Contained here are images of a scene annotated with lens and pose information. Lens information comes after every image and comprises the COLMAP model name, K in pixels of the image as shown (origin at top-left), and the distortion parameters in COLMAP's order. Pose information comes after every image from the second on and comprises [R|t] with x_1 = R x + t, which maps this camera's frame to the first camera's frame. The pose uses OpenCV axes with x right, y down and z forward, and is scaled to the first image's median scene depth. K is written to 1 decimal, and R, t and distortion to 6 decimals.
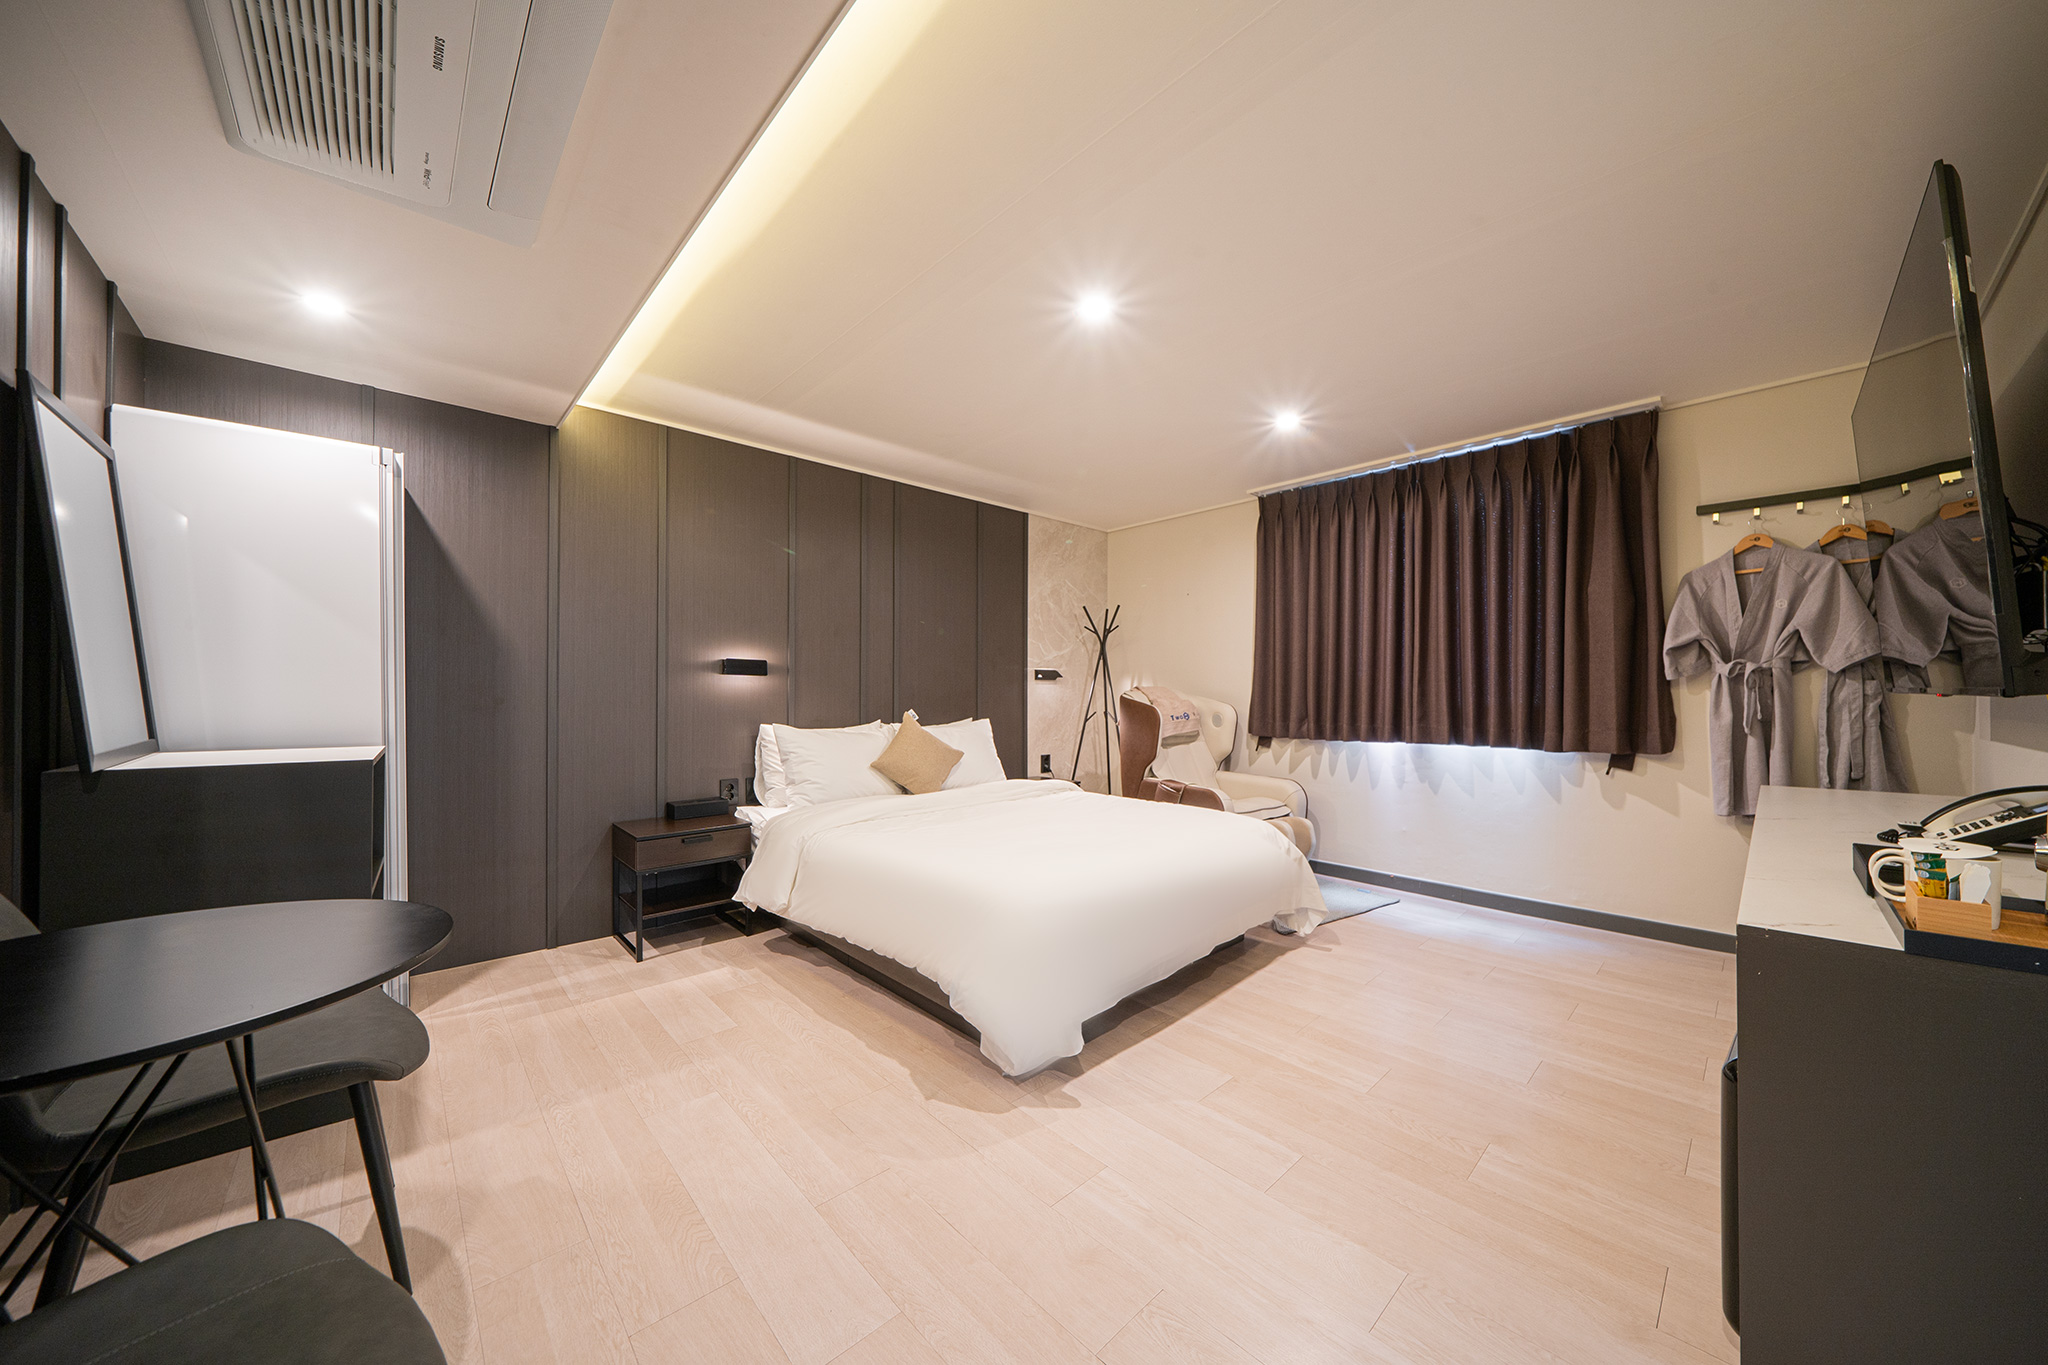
lens RADIAL K [[705.6, 0, 1022.4], [0, 705.6, 689.2], [0, 0, 1]] dist [-0.000032, -0.000002]
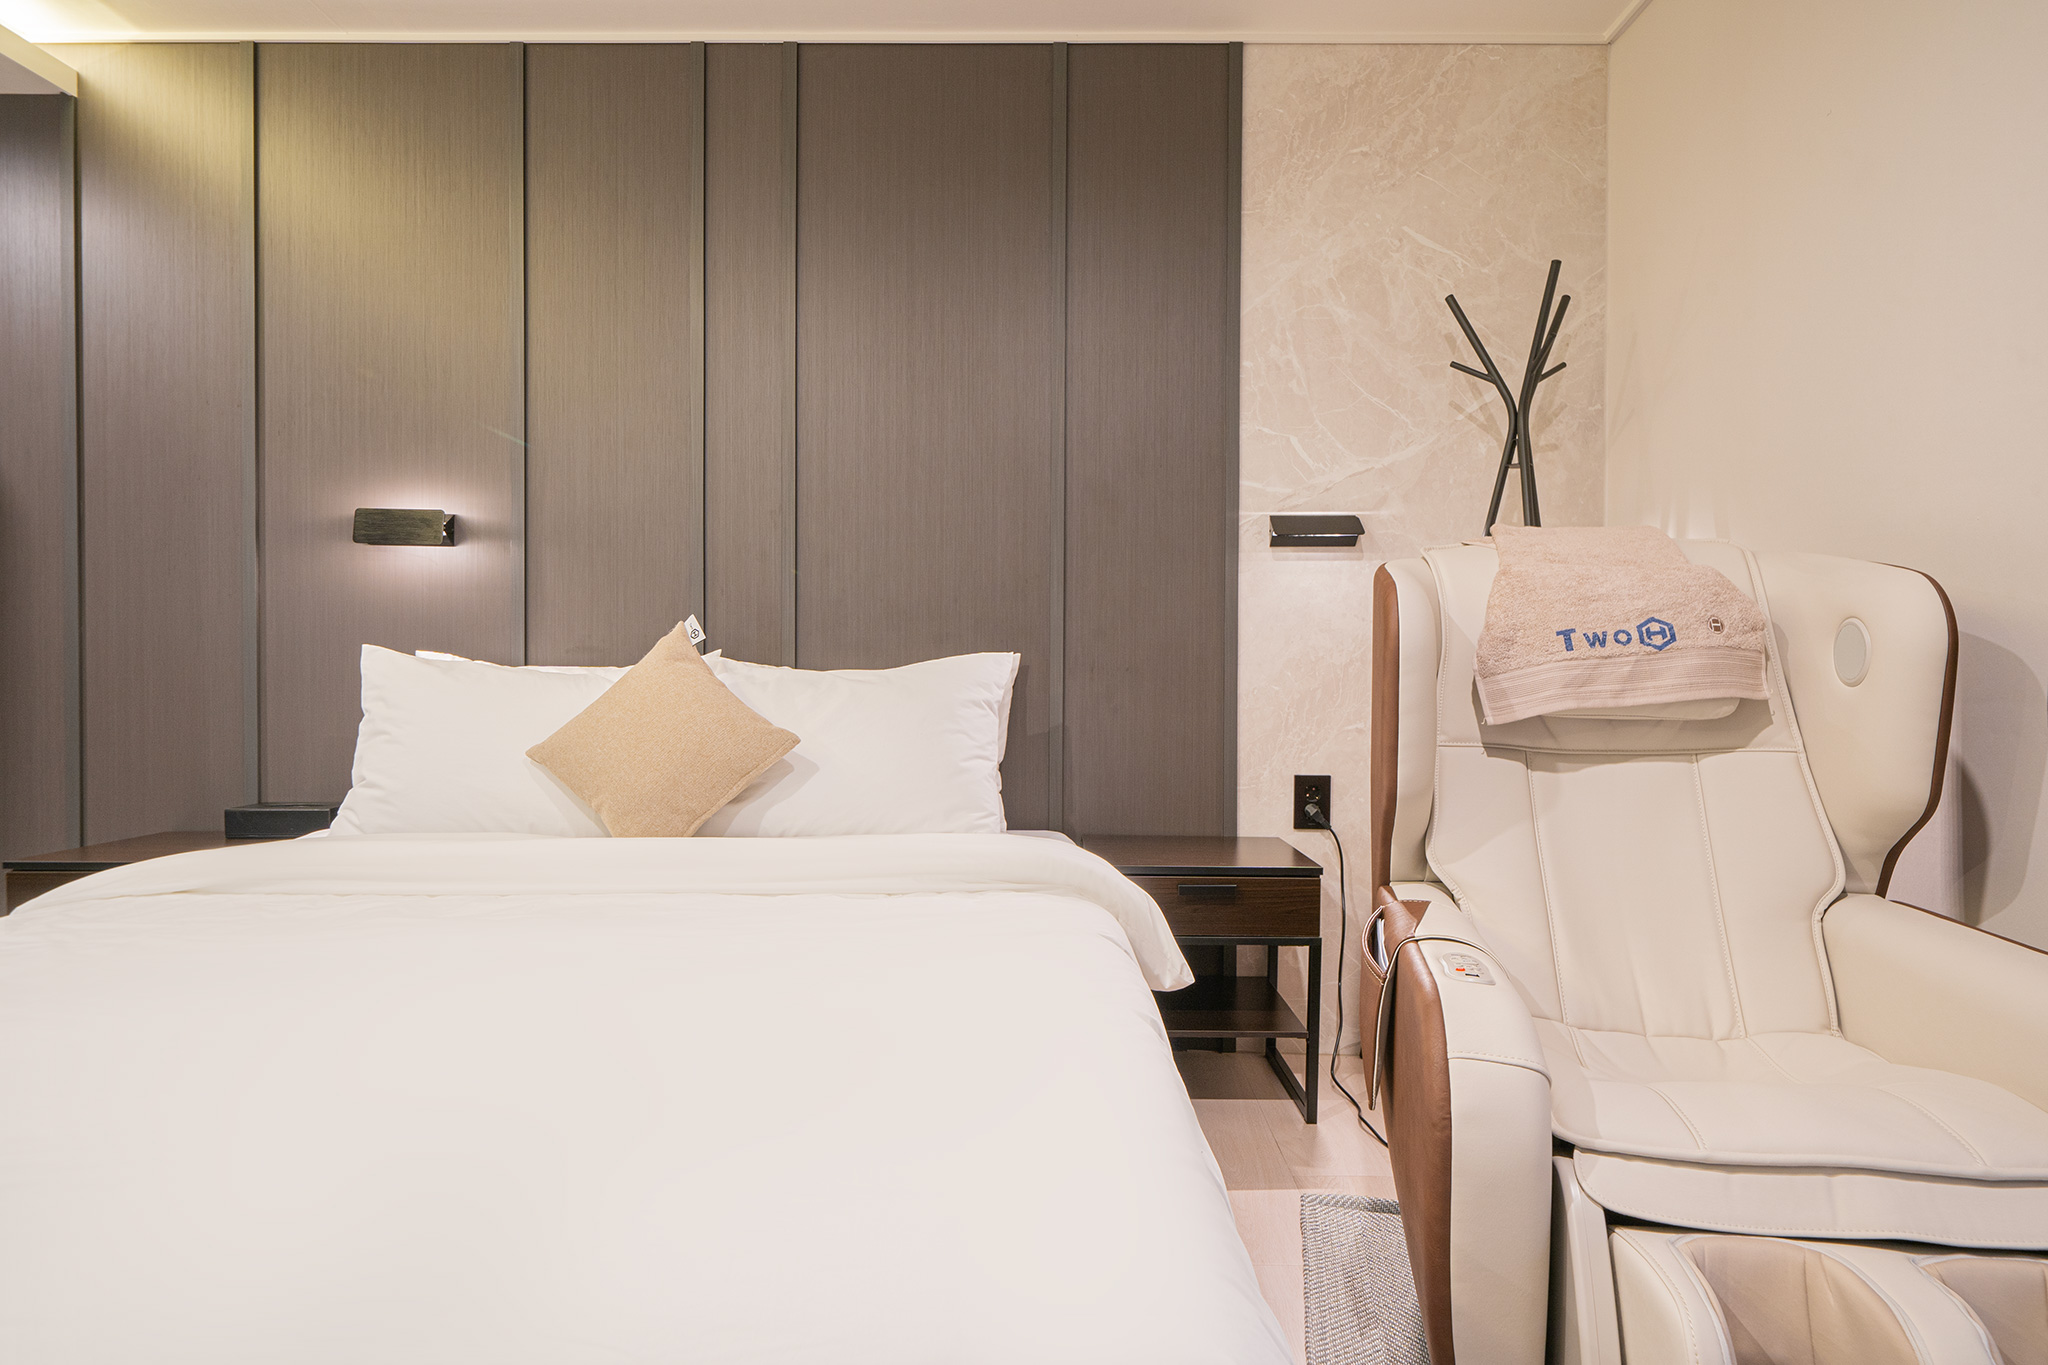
lens RADIAL K [[1126.2, 0, 1030.3], [0, 1126.2, 689.1], [0, 0, 1]] dist [0.003760, 0.000157]
pose [[0.730625, 0.011600, -0.682680, 0.328986], [-0.001347, 0.999878, 0.015549, 0.050292], [0.682777, -0.010441, 0.730552, 0.595795]]
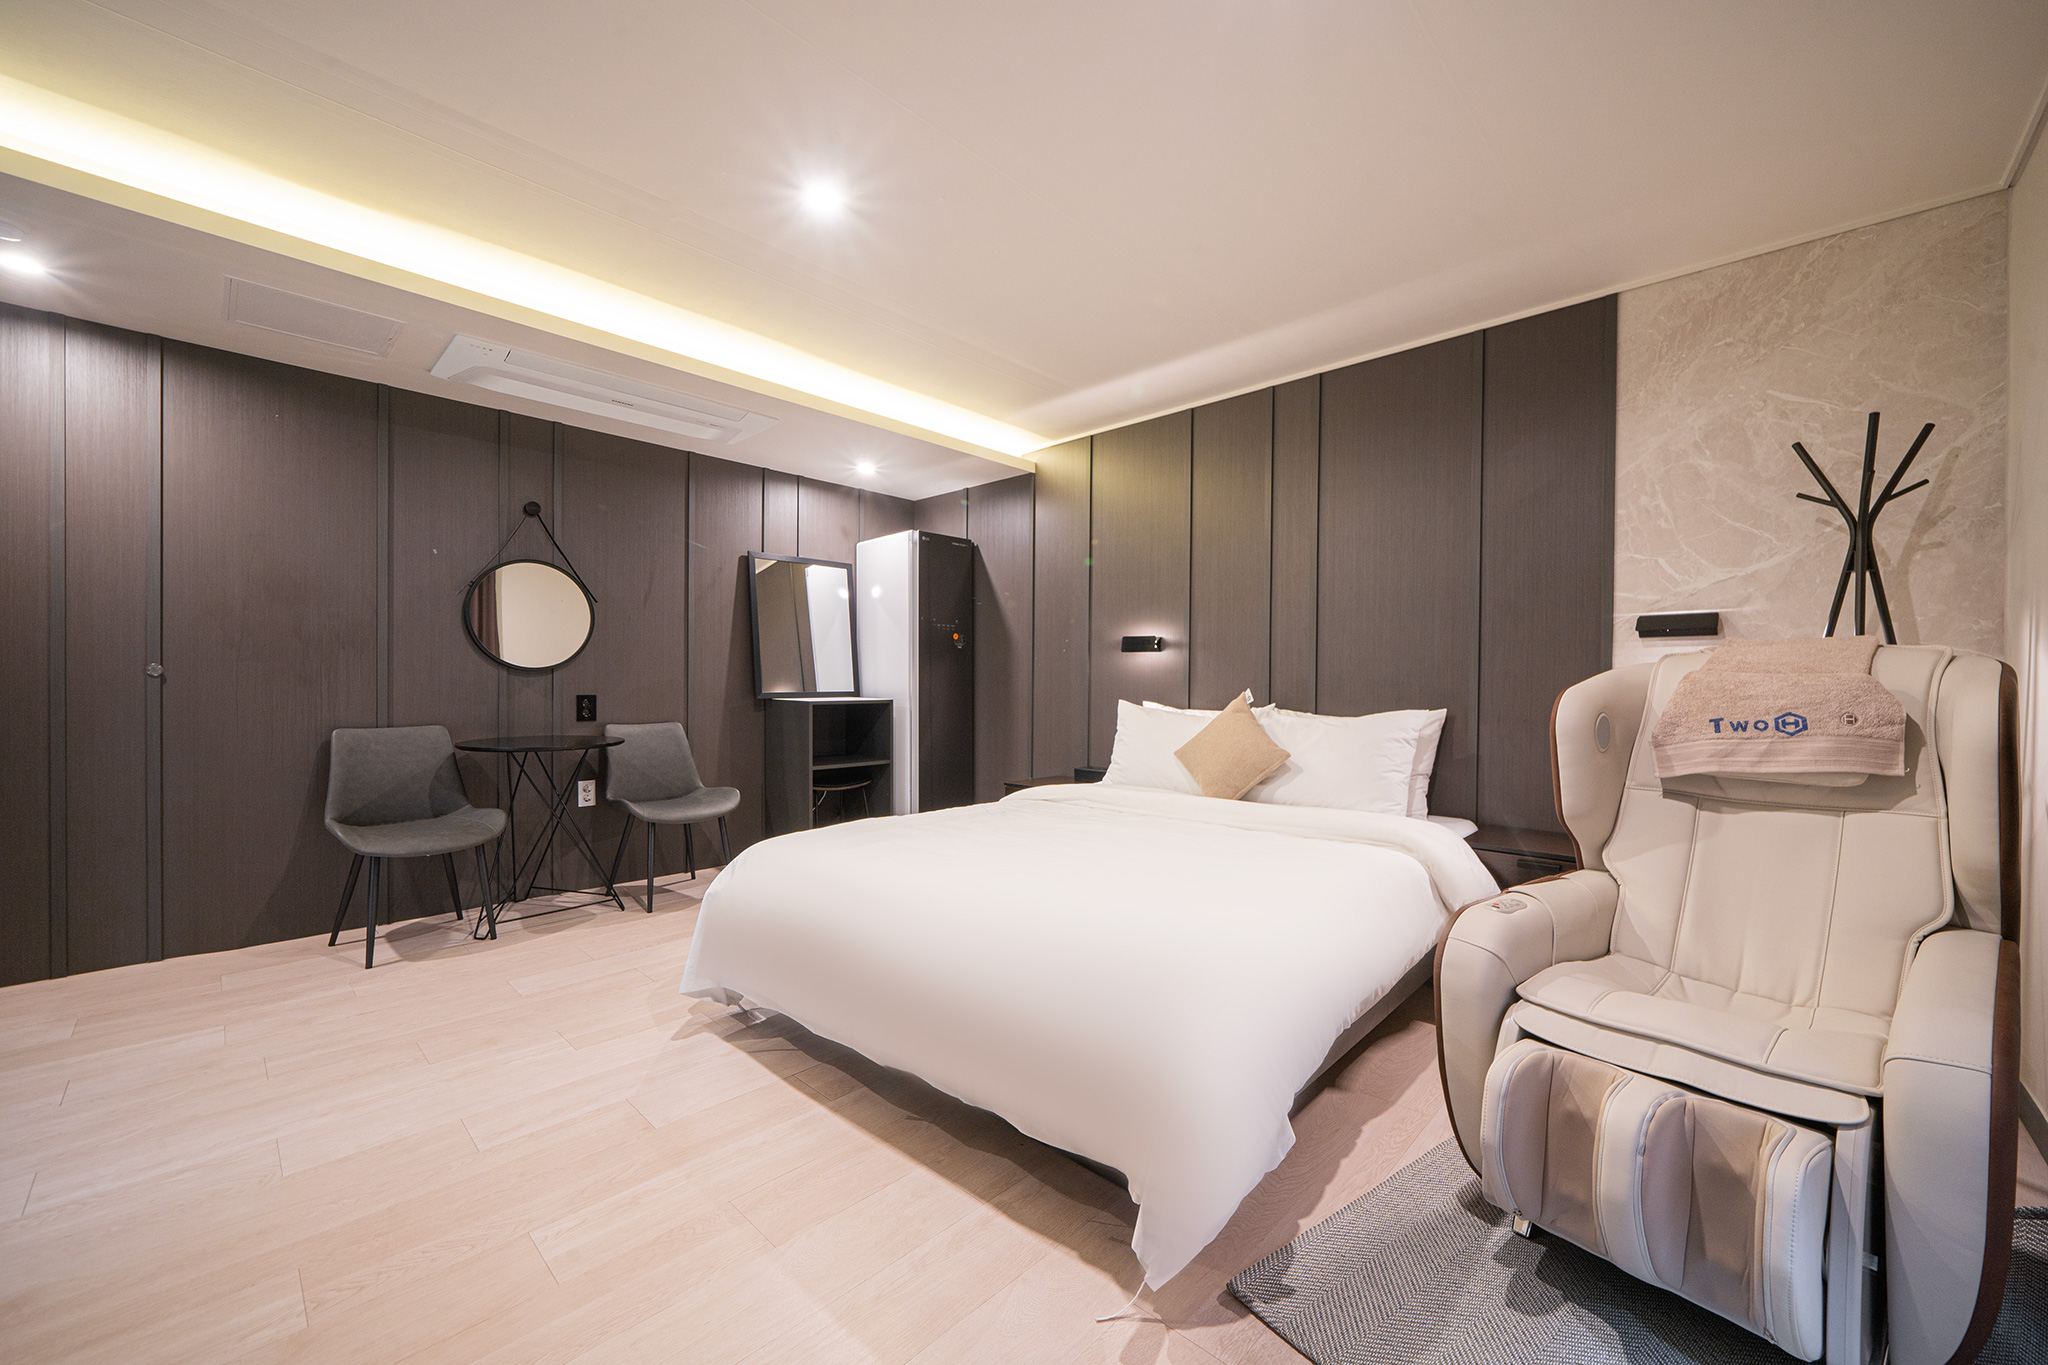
lens RADIAL K [[773.9, 0, 1048.6], [0, 773.9, 688.4], [0, 0, 1]] dist [0.001004, 0.000623]
pose [[0.085690, 0.005814, -0.996305, 0.552336], [-0.002738, 0.999981, 0.005600, 0.020868], [0.996318, 0.002248, 0.085704, 0.624564]]
